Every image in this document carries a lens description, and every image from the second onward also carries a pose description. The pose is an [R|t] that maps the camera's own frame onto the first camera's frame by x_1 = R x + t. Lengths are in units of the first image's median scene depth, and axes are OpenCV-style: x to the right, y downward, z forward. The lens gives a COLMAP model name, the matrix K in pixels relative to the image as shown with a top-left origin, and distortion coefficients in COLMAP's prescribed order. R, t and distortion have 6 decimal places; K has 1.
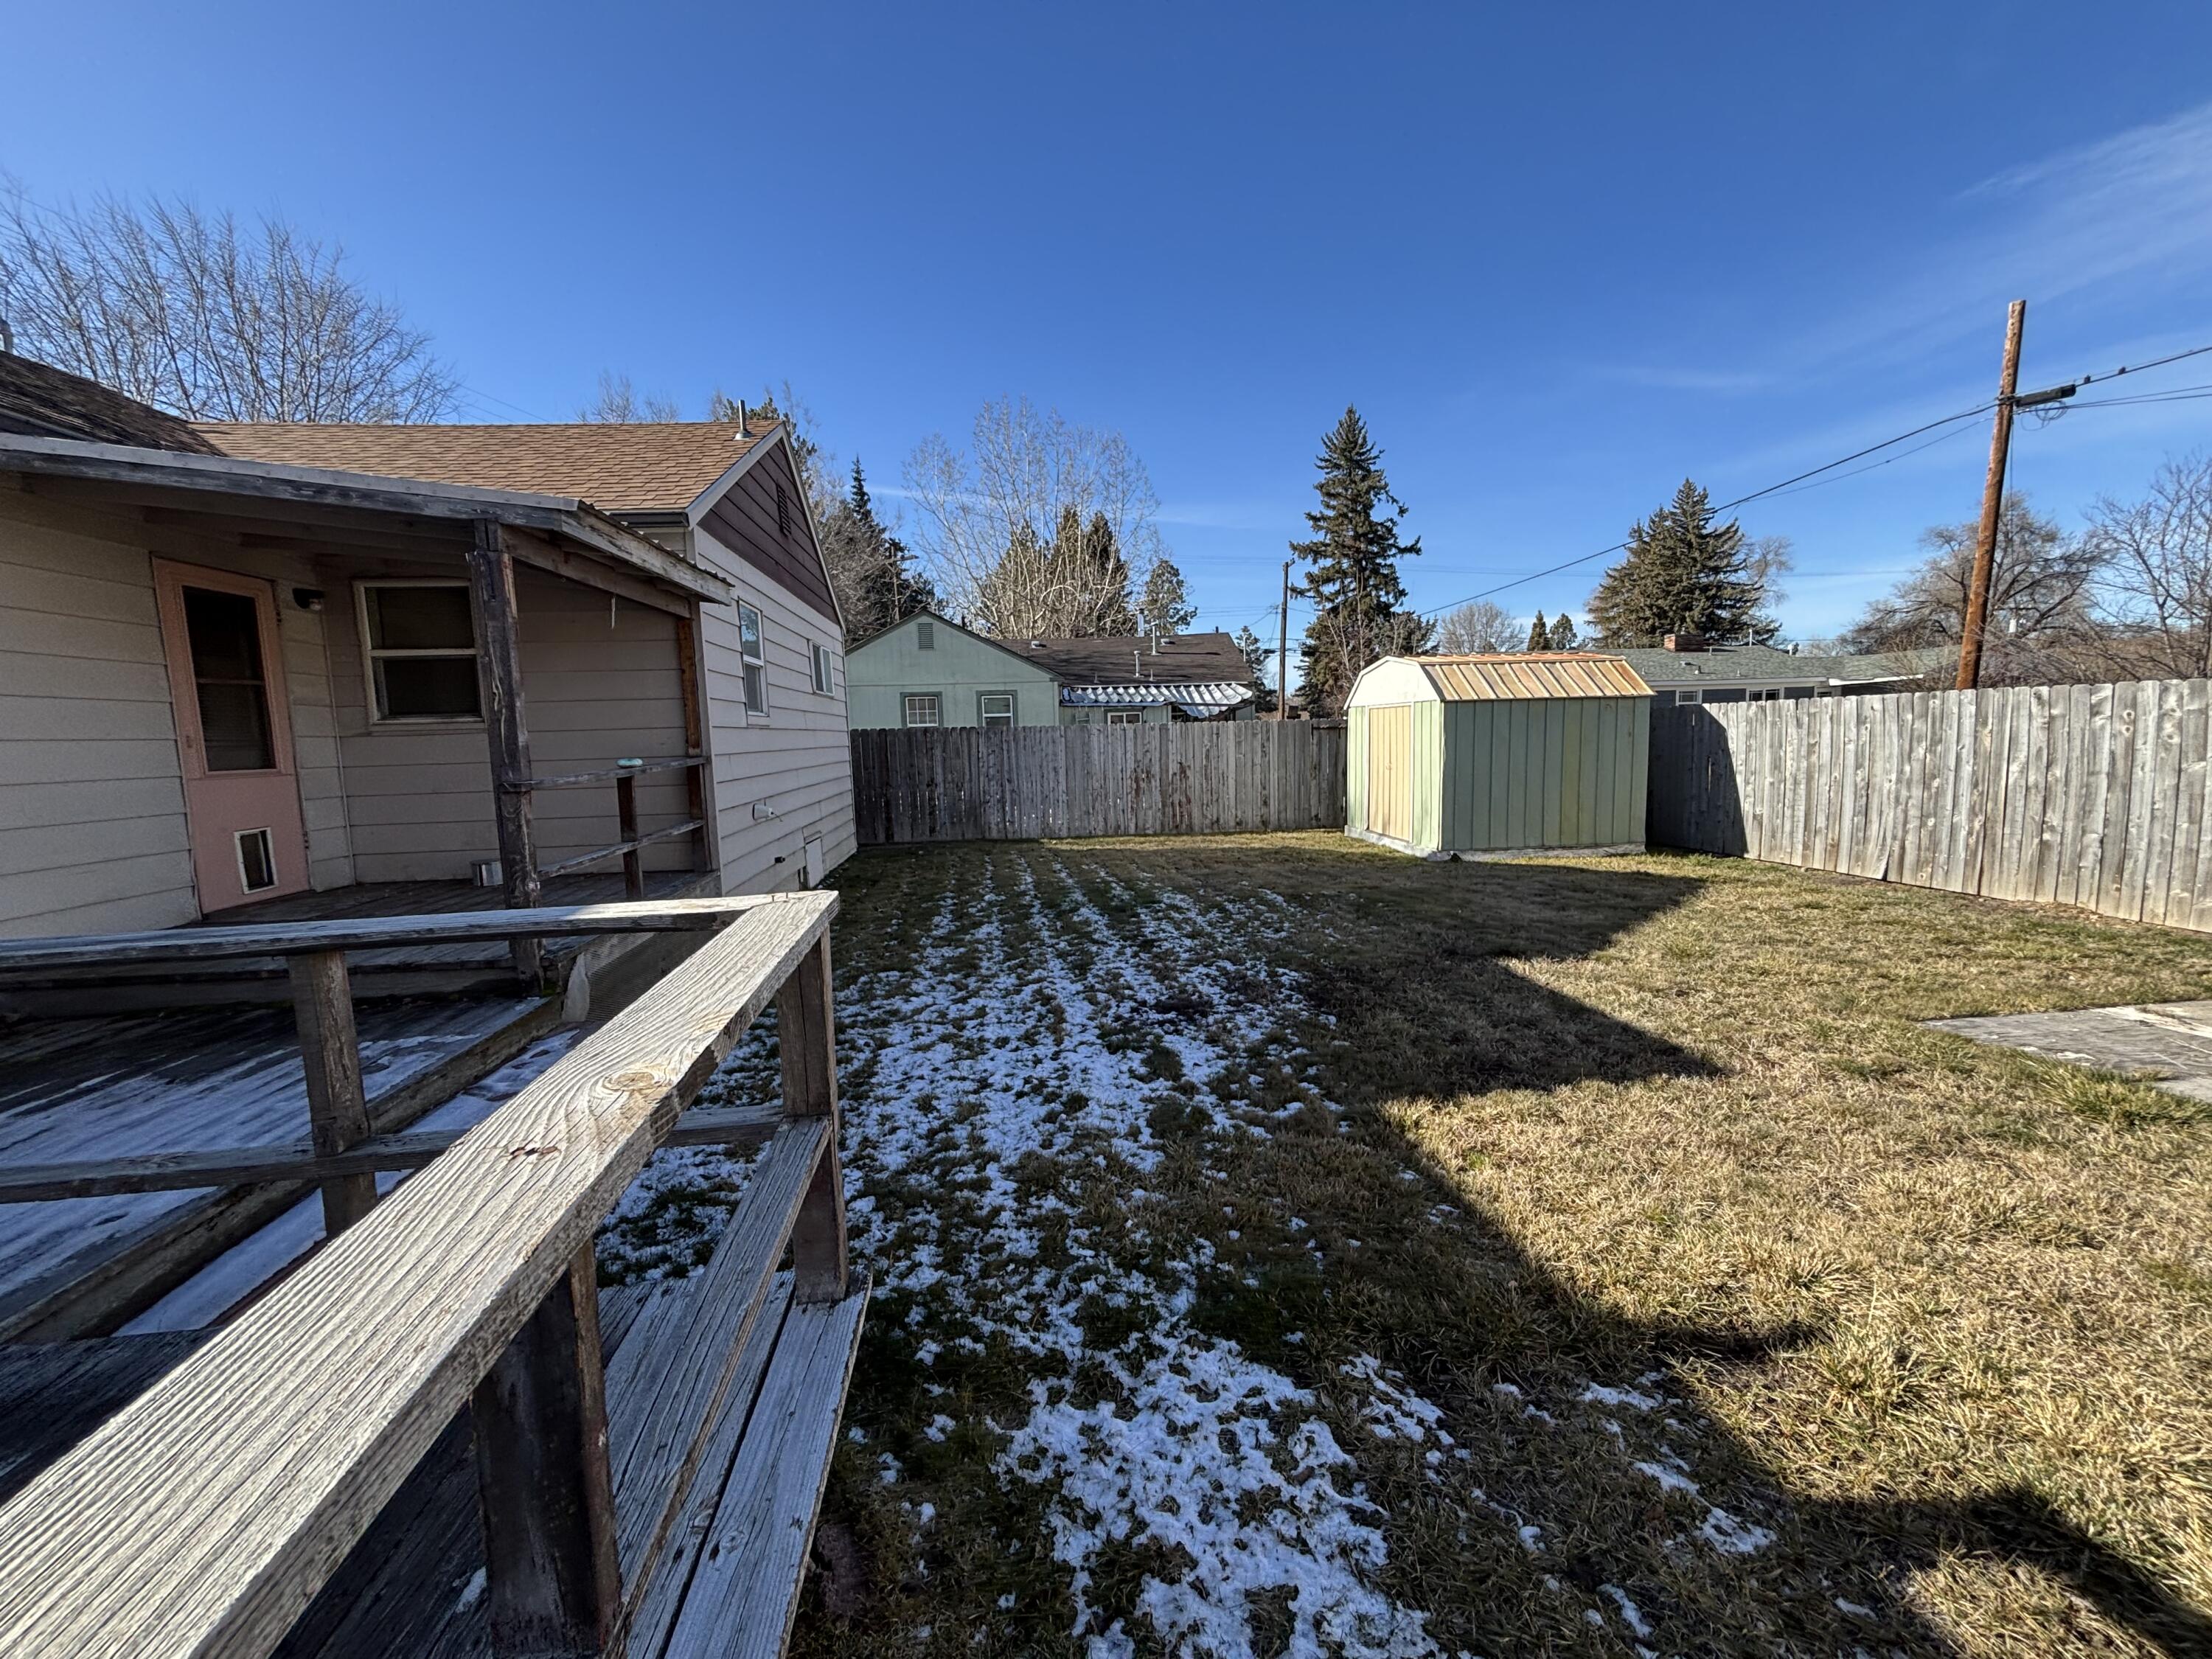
lens RADIAL K [[887.3, 0, 1086.2], [0, 887.3, 830.0], [0, 0, 1]] dist [0.002267, -0.001622]
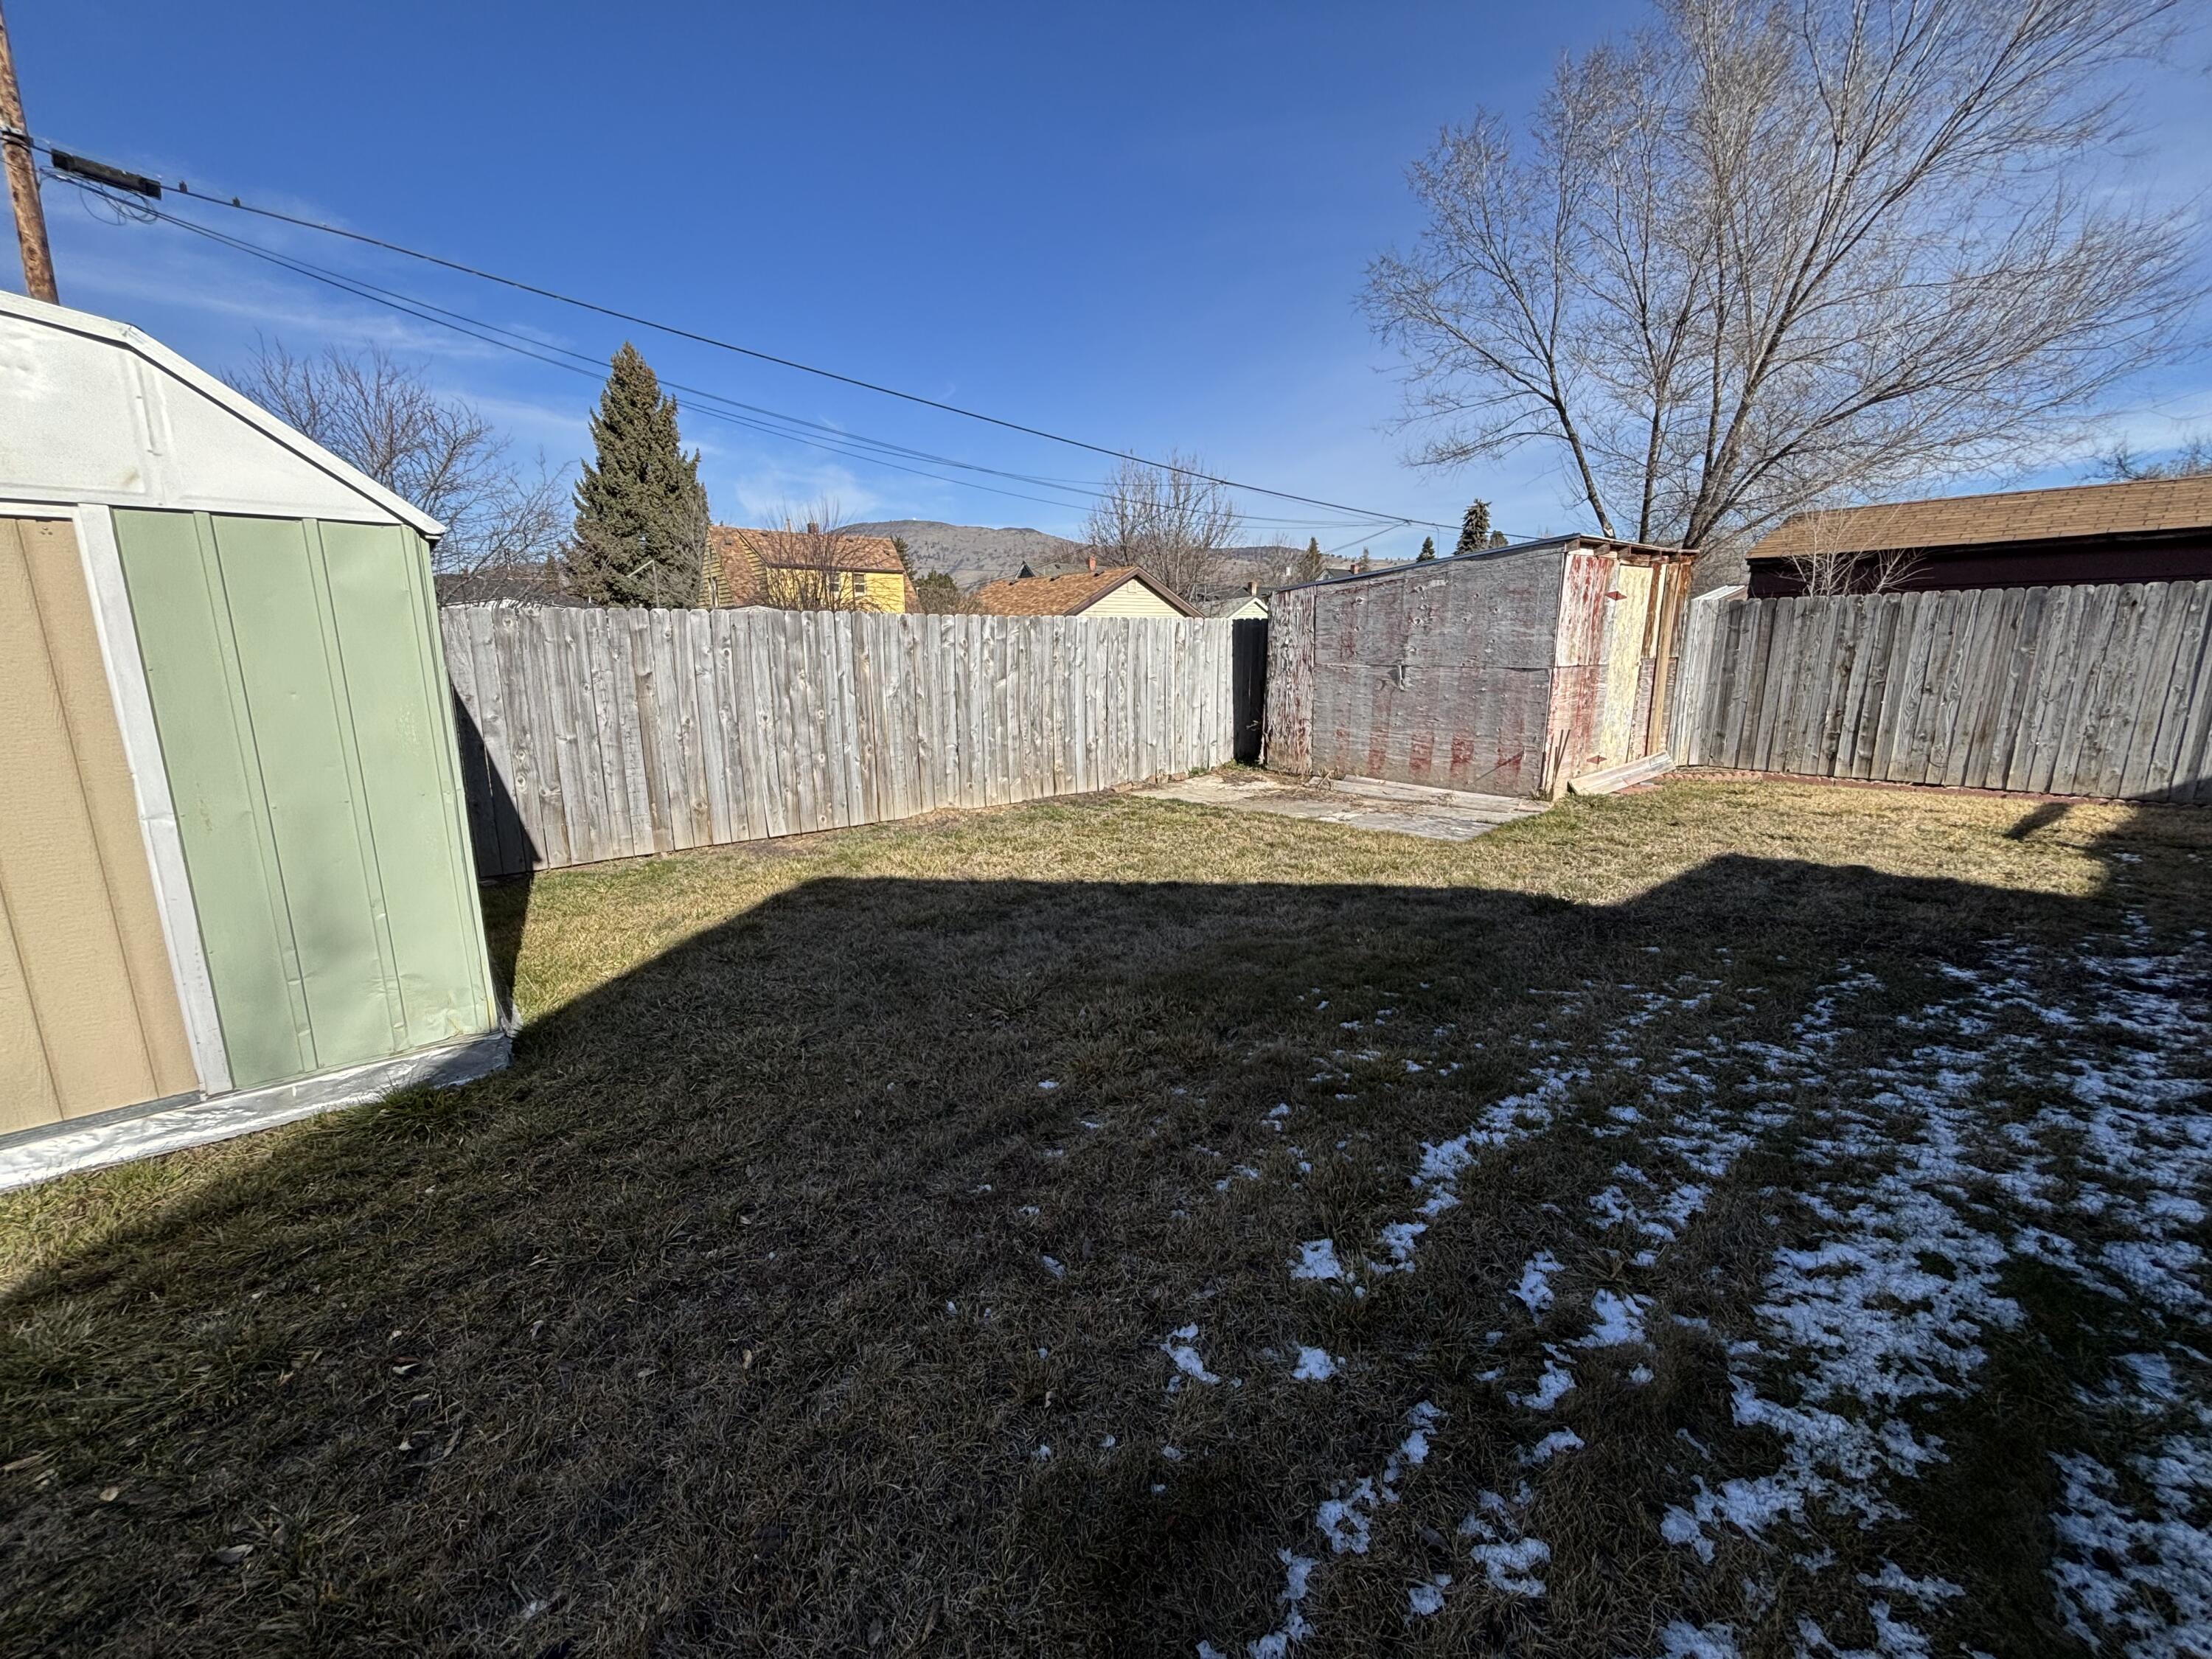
lens RADIAL K [[887.3, 0, 1099.4], [0, 887.3, 827.1], [0, 0, 1]] dist [0.002267, -0.001622]
pose [[-0.569655, -0.134114, 0.810868, 0.049072], [0.111631, 0.964828, 0.238001, -0.130567], [-0.814268, 0.226097, -0.534648, 1.323466]]
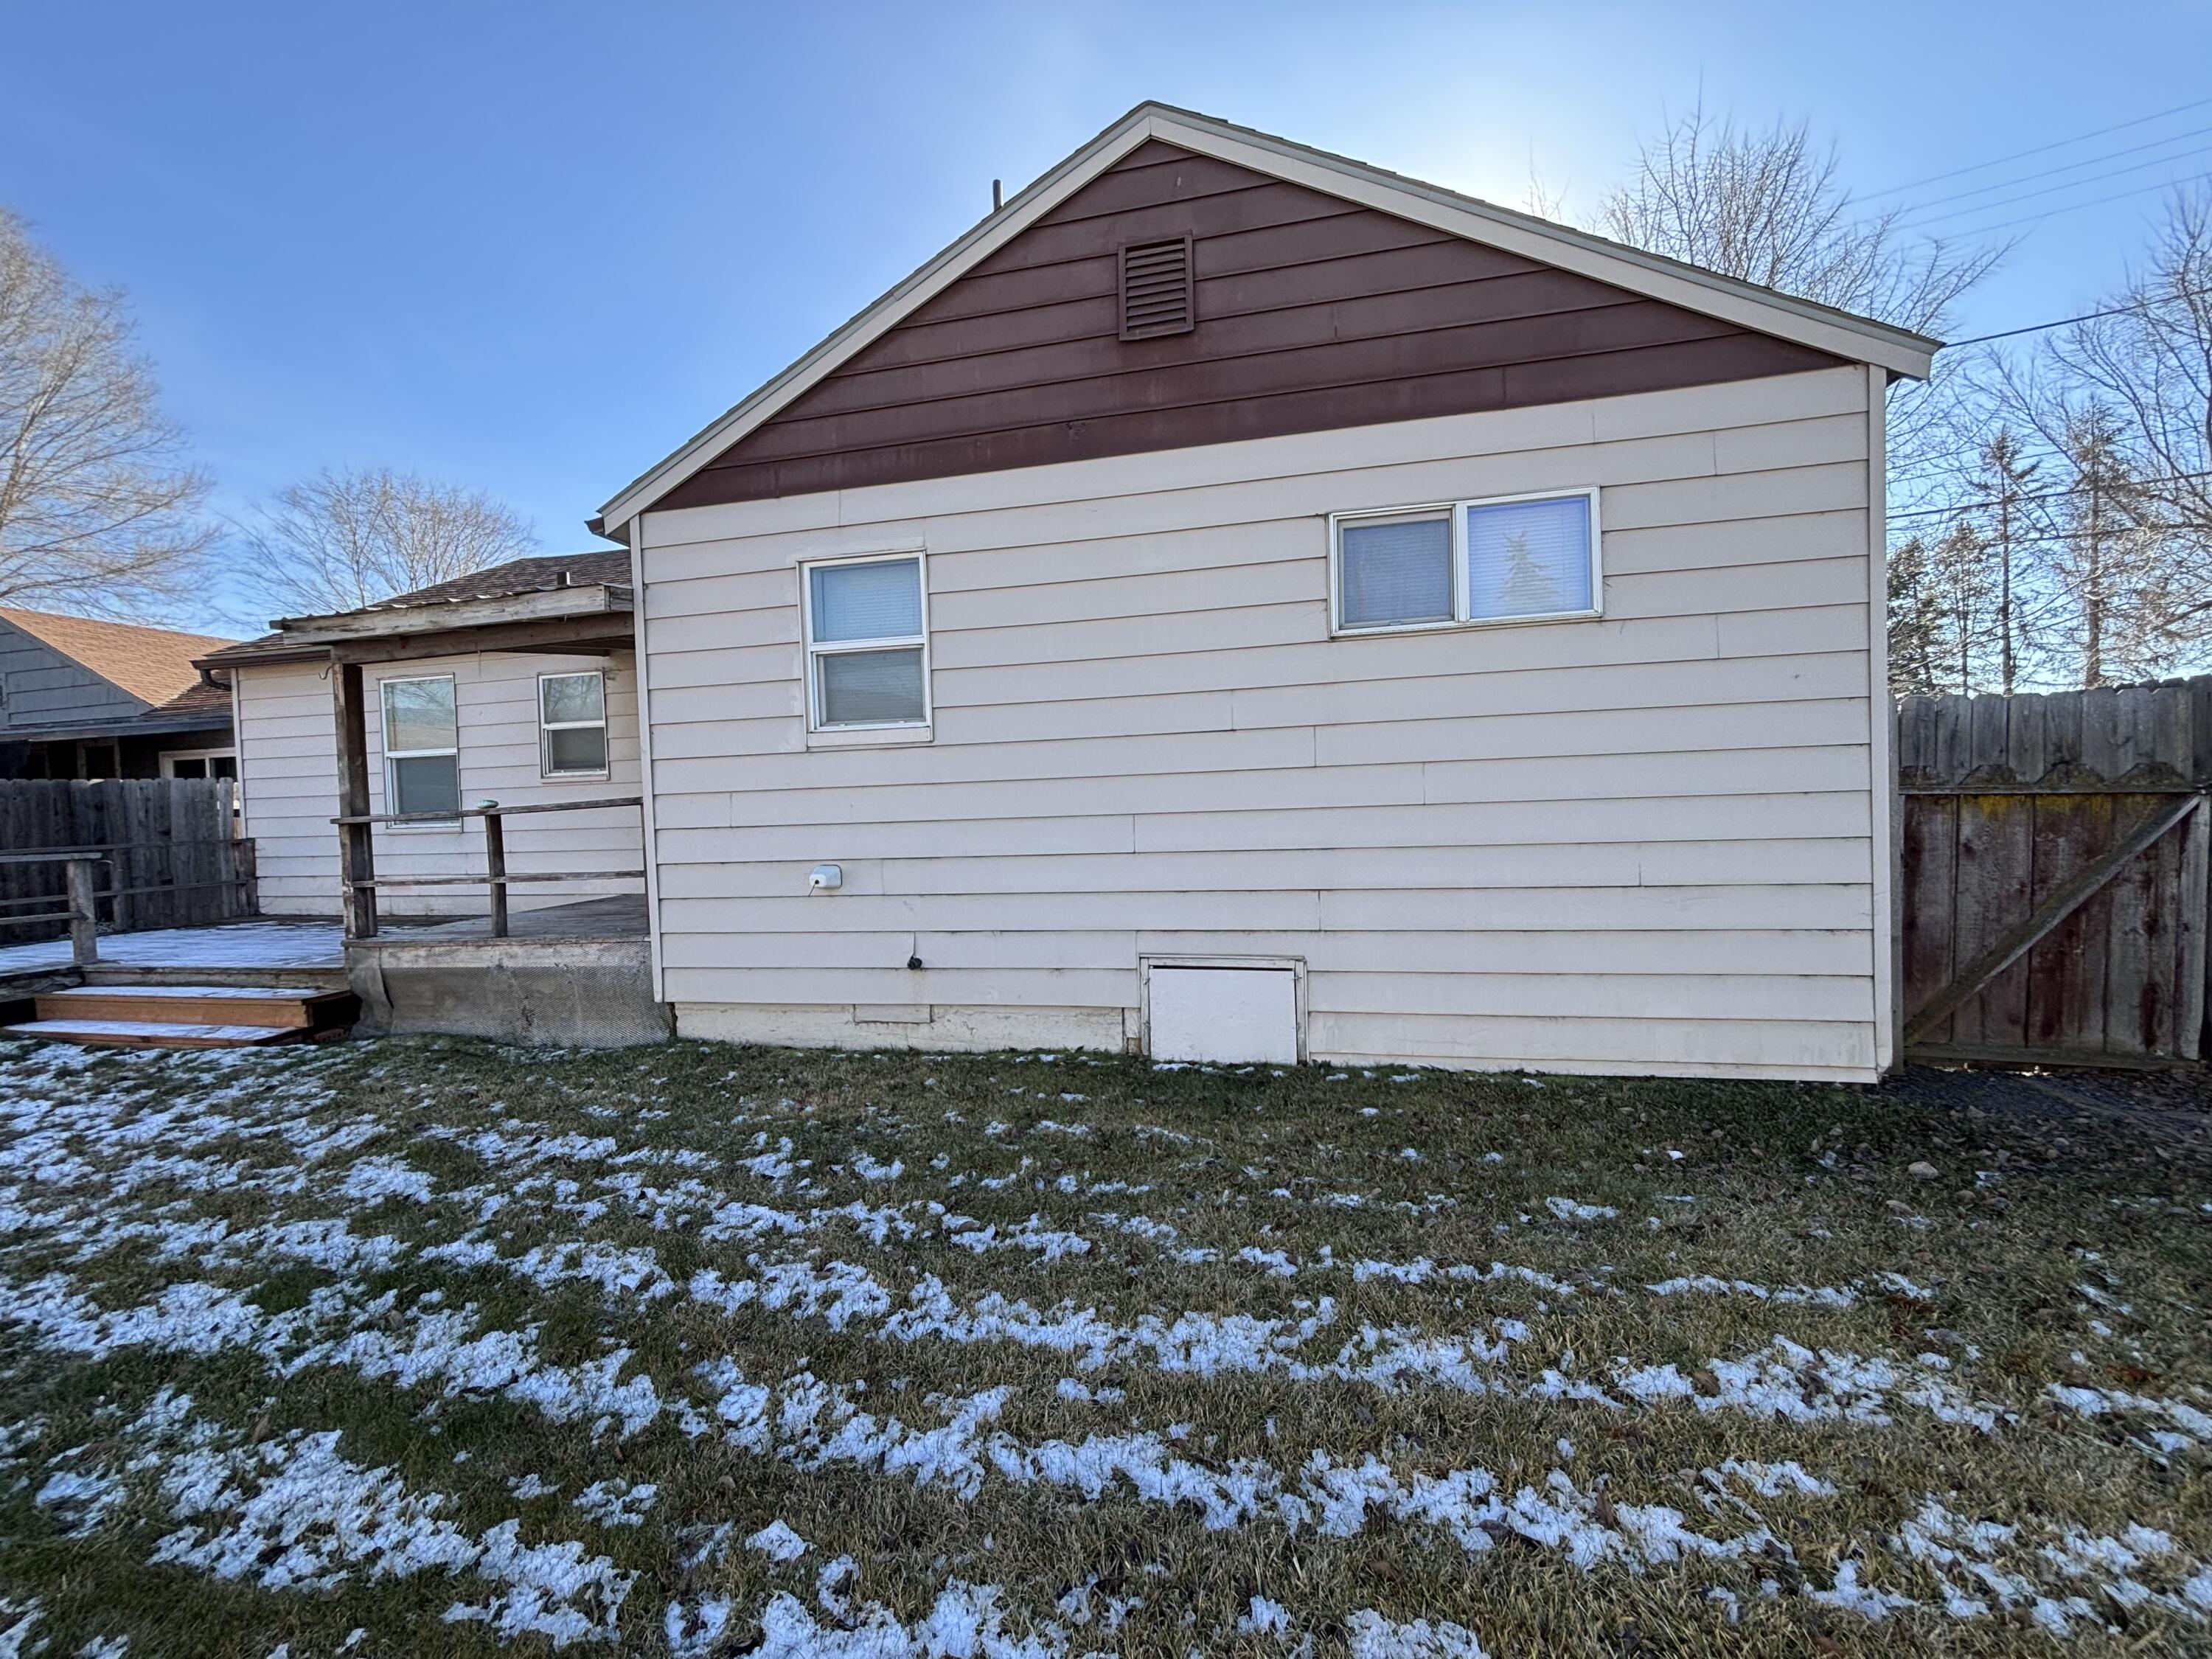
lens RADIAL K [[887.3, 0, 1103.6], [0, 887.3, 830.3], [0, 0, 1]] dist [0.002267, -0.001622]
pose [[-0.315495, 0.069209, -0.946400, 0.180371], [-0.058720, 0.994002, 0.092266, -0.125224], [0.947109, 0.084682, -0.309539, 1.334421]]
